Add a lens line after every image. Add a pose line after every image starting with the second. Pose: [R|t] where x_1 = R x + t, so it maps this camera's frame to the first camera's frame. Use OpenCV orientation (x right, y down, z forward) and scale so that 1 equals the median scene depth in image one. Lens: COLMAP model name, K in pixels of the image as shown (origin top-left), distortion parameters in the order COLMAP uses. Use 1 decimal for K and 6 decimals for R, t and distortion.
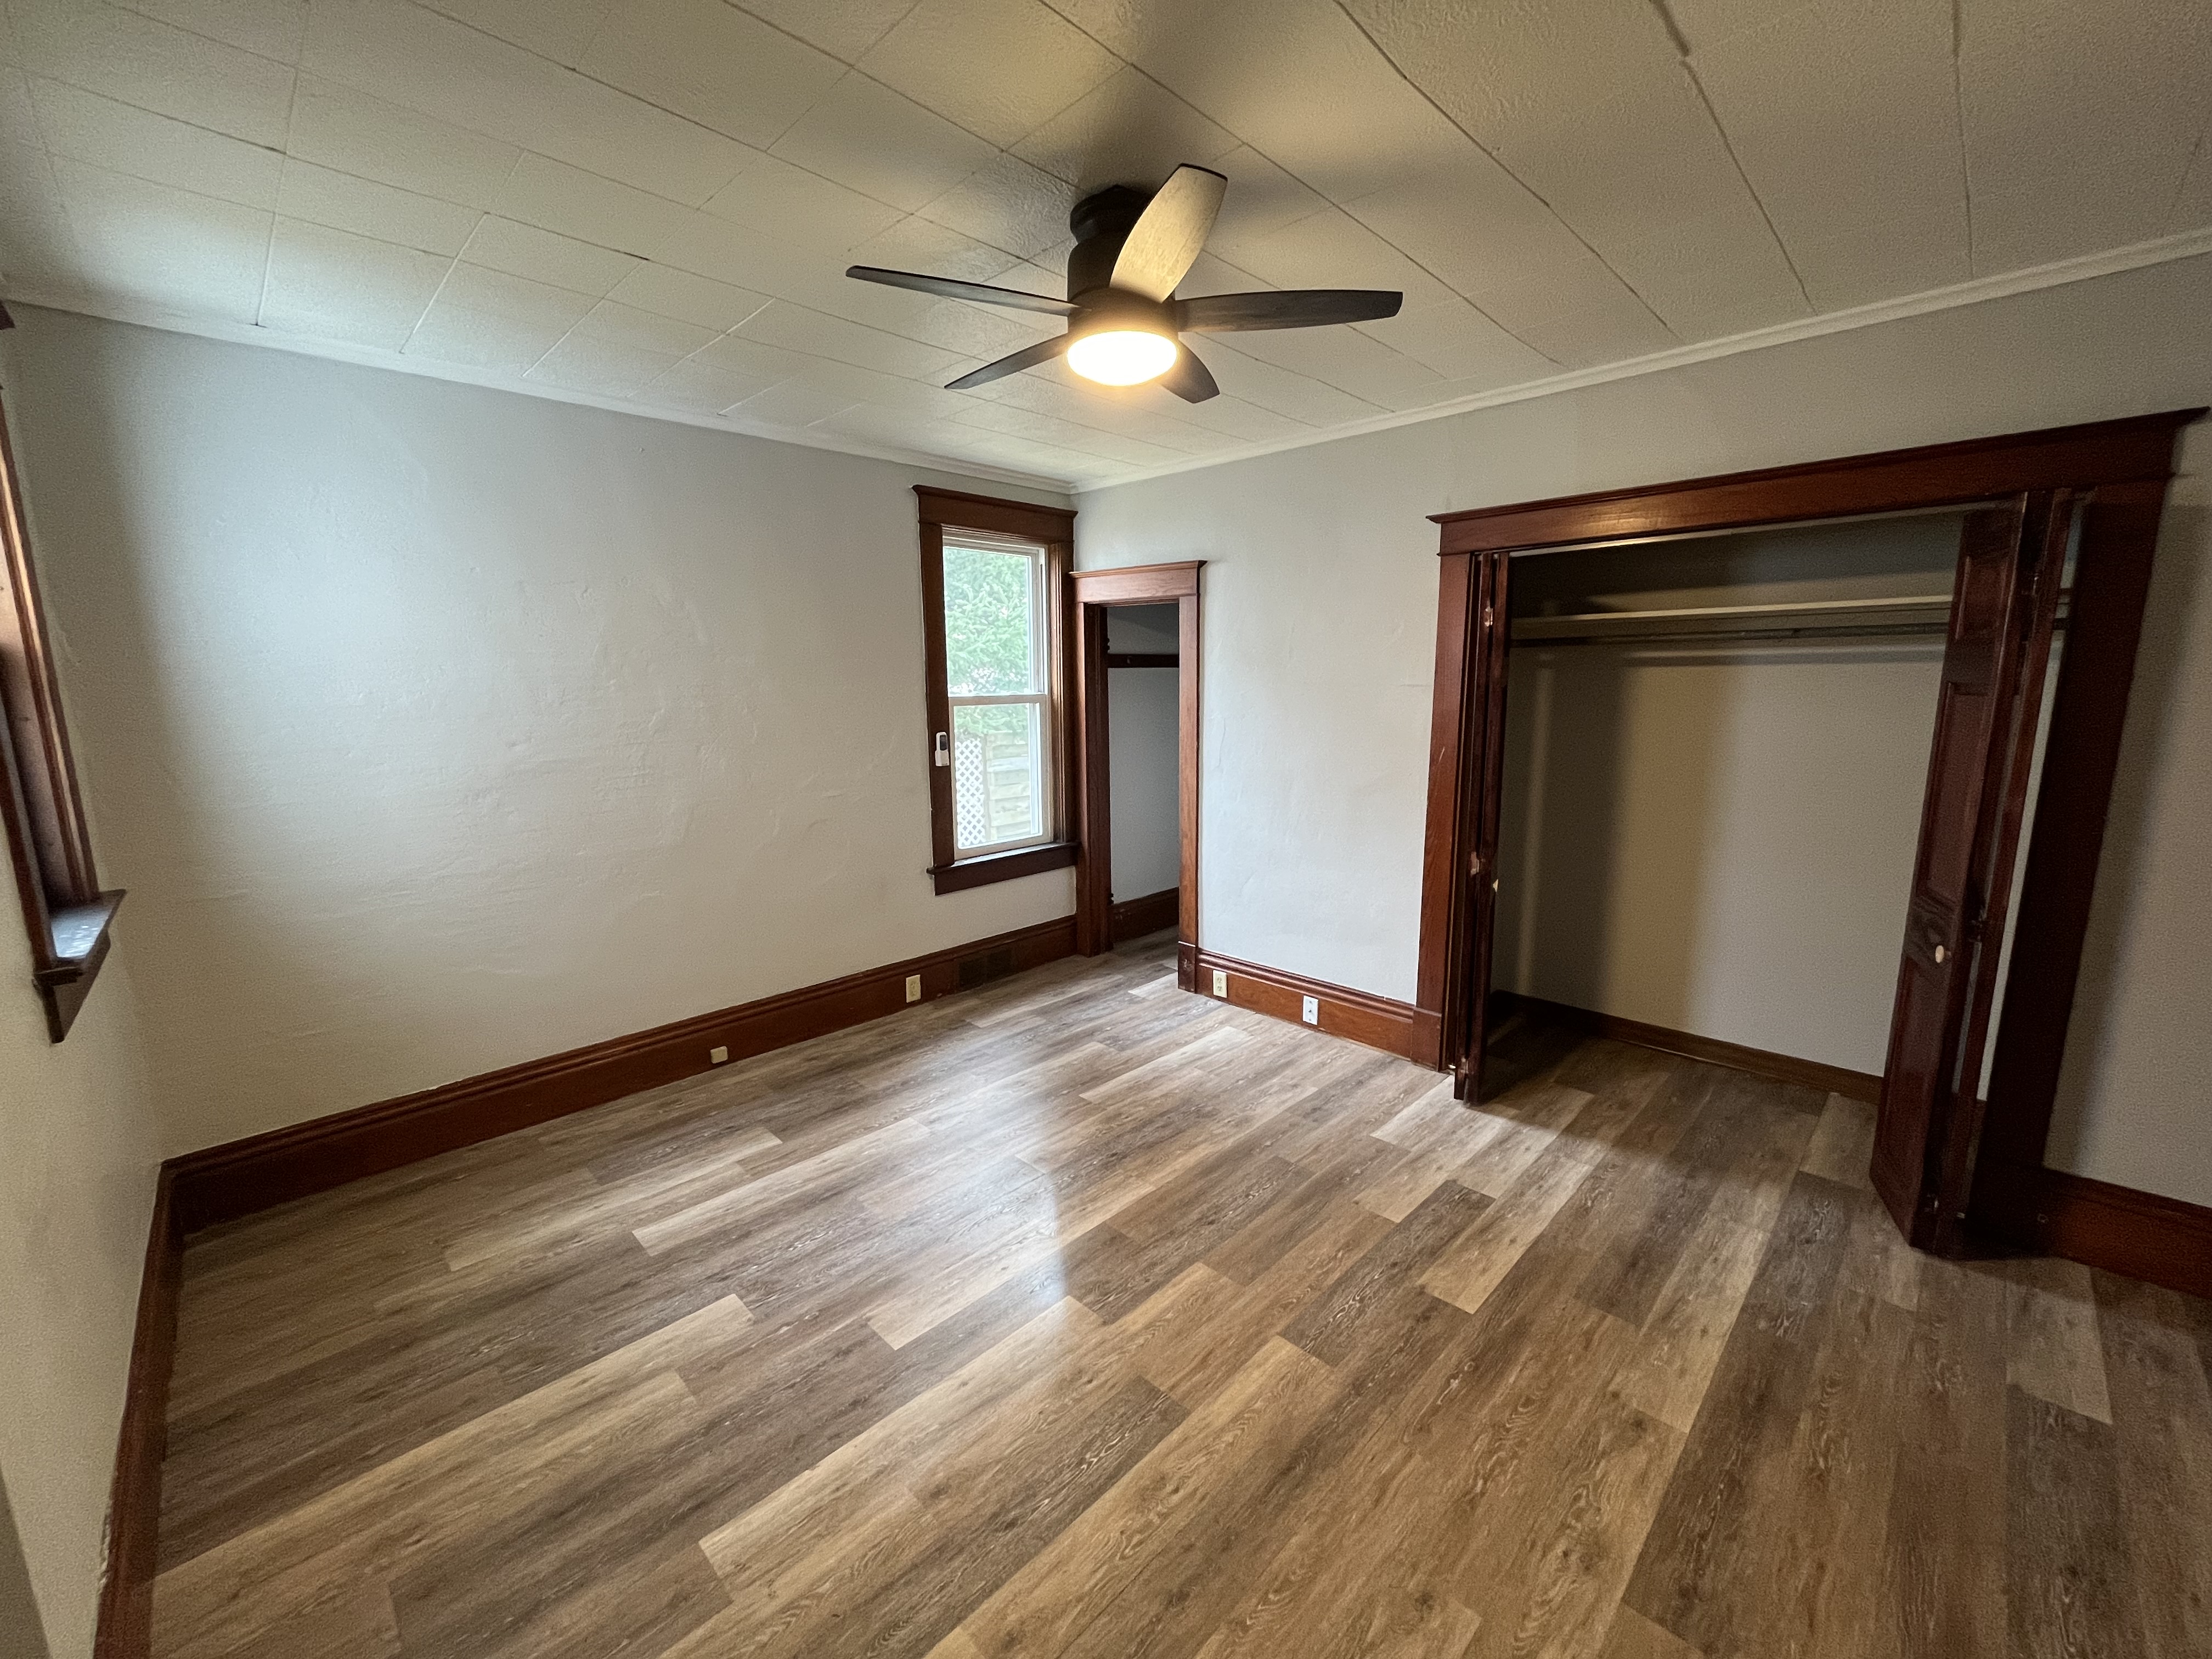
lens RADIAL K [[891.1, 0, 1108.6], [0, 891.1, 825.8], [0, 0, 1]] dist [0.000028, -0.000808]
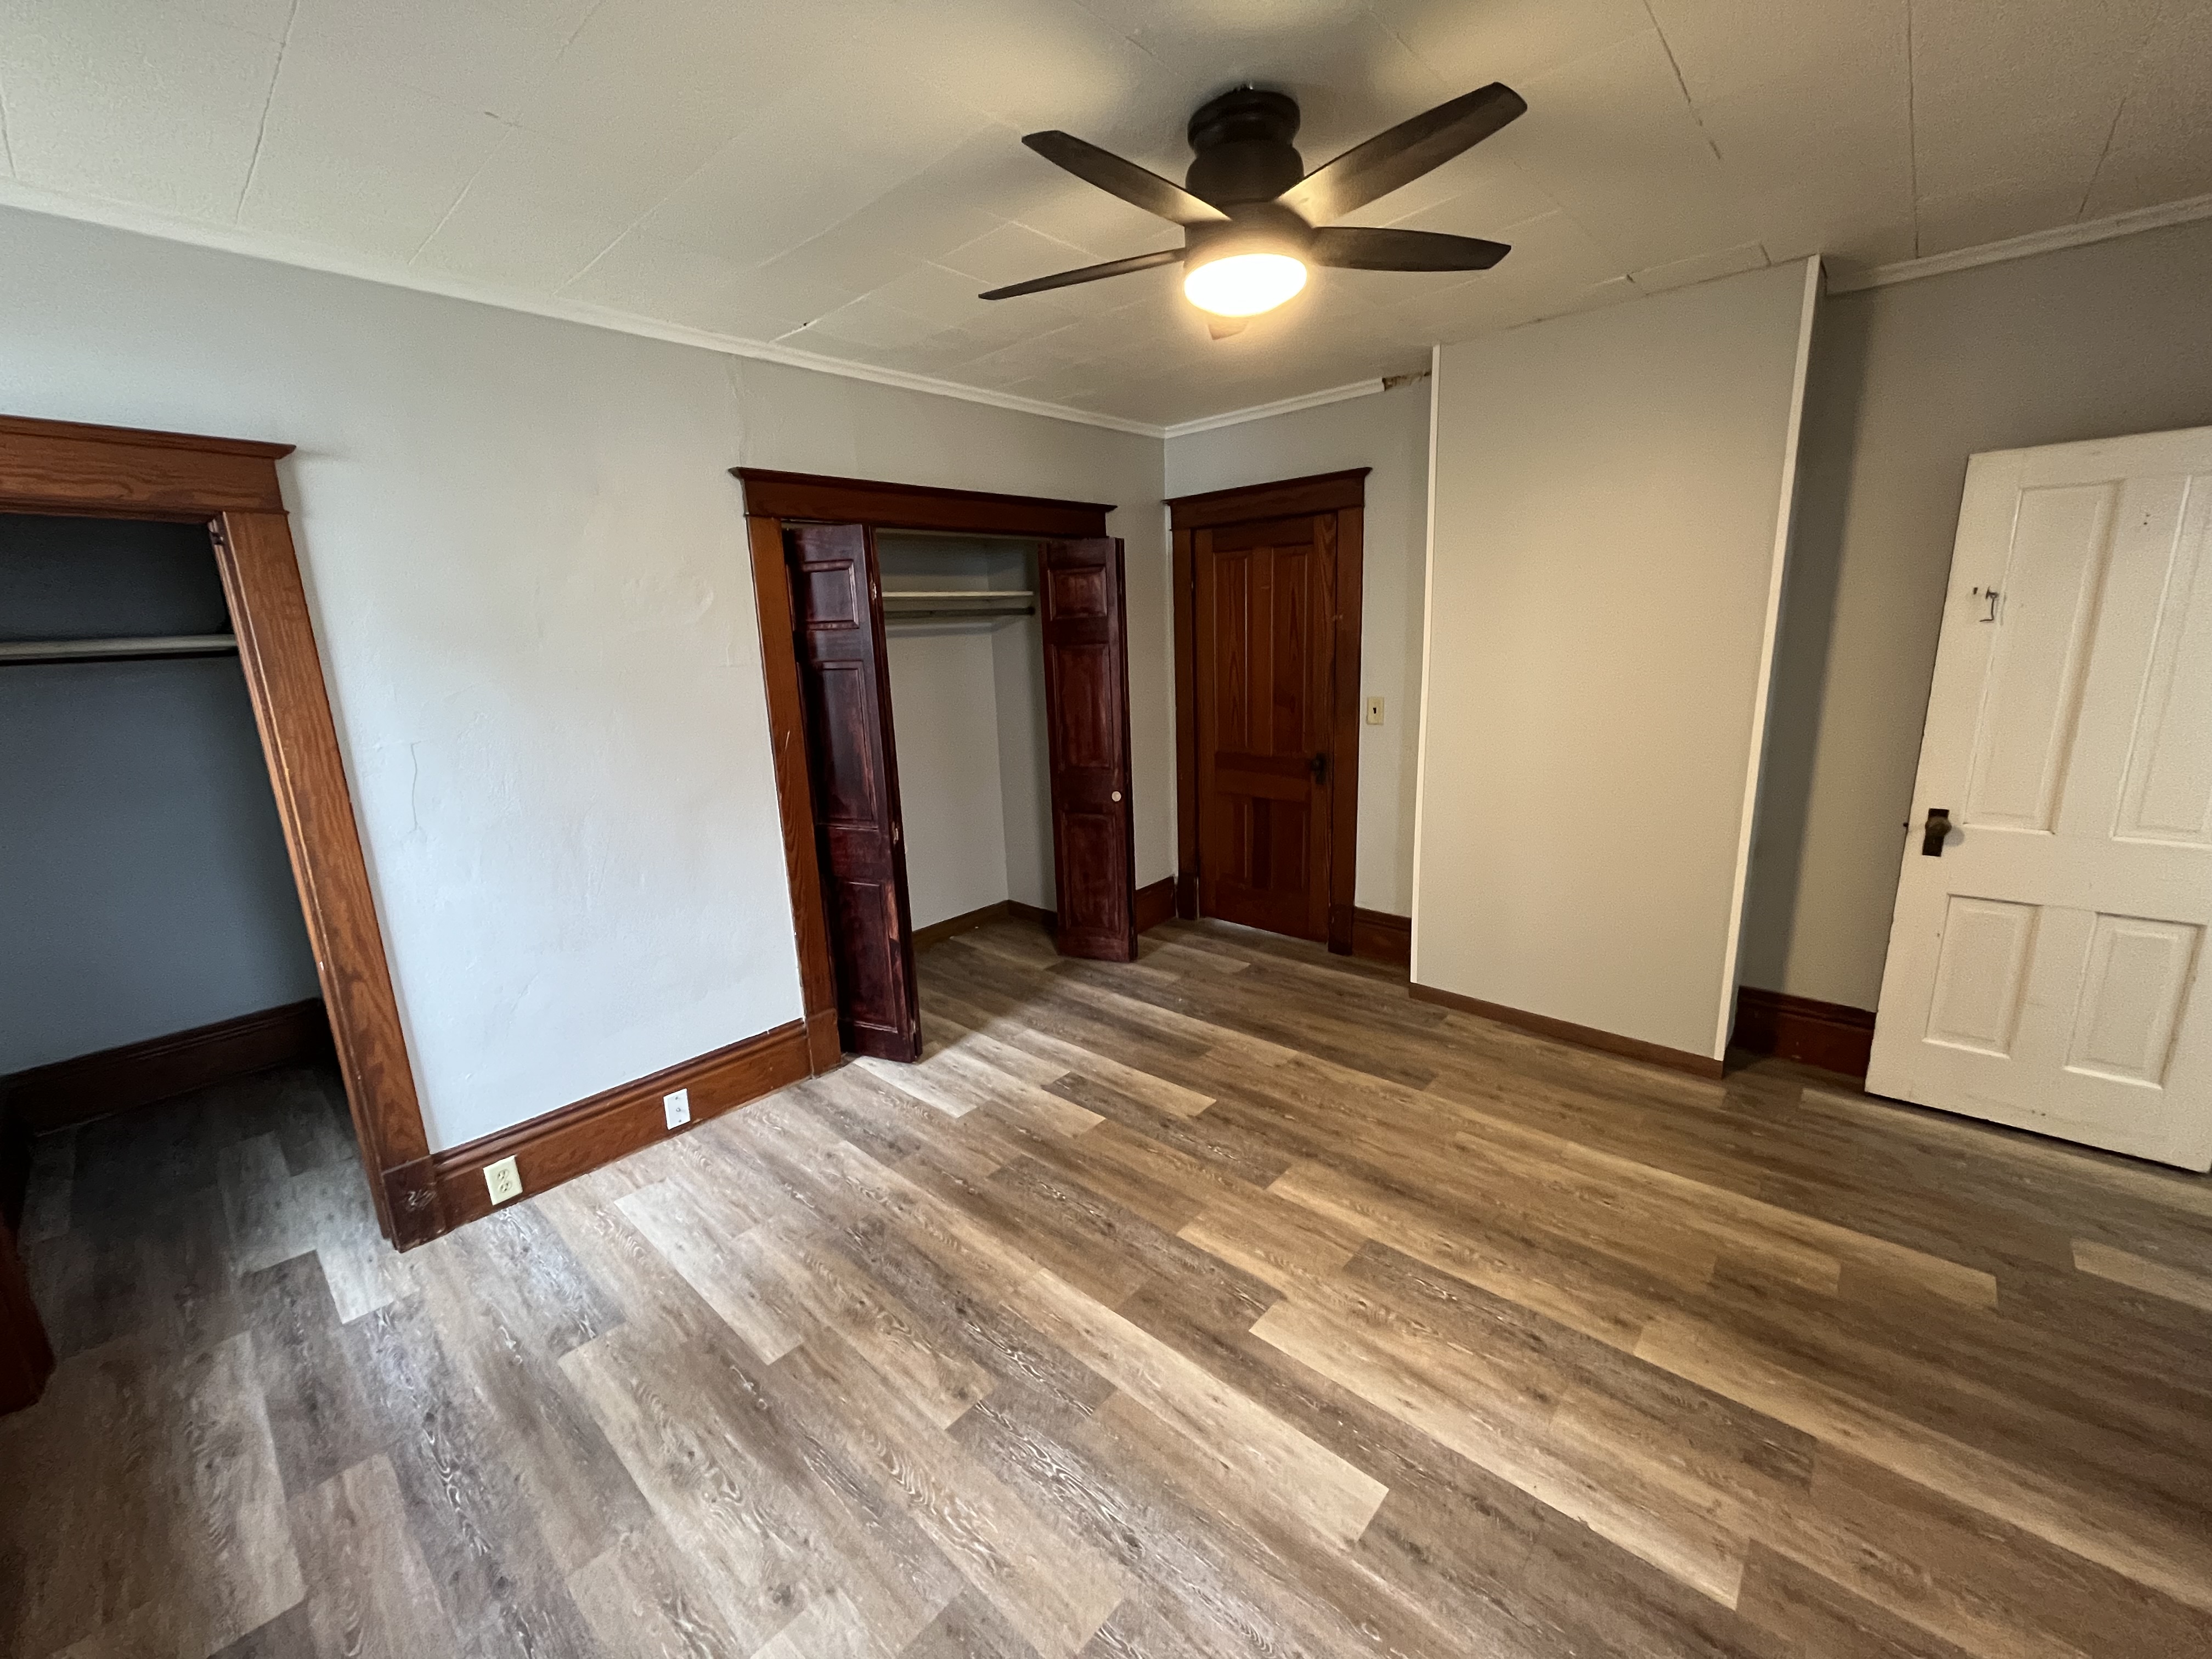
lens RADIAL K [[891.1, 0, 1105.8], [0, 891.1, 827.3], [0, 0, 1]] dist [0.000028, -0.000808]
pose [[-0.045289, -0.207716, 0.977140, -0.736093], [0.205539, 0.955279, 0.212595, -0.161420], [-0.977600, 0.210469, -0.000570, 0.940915]]
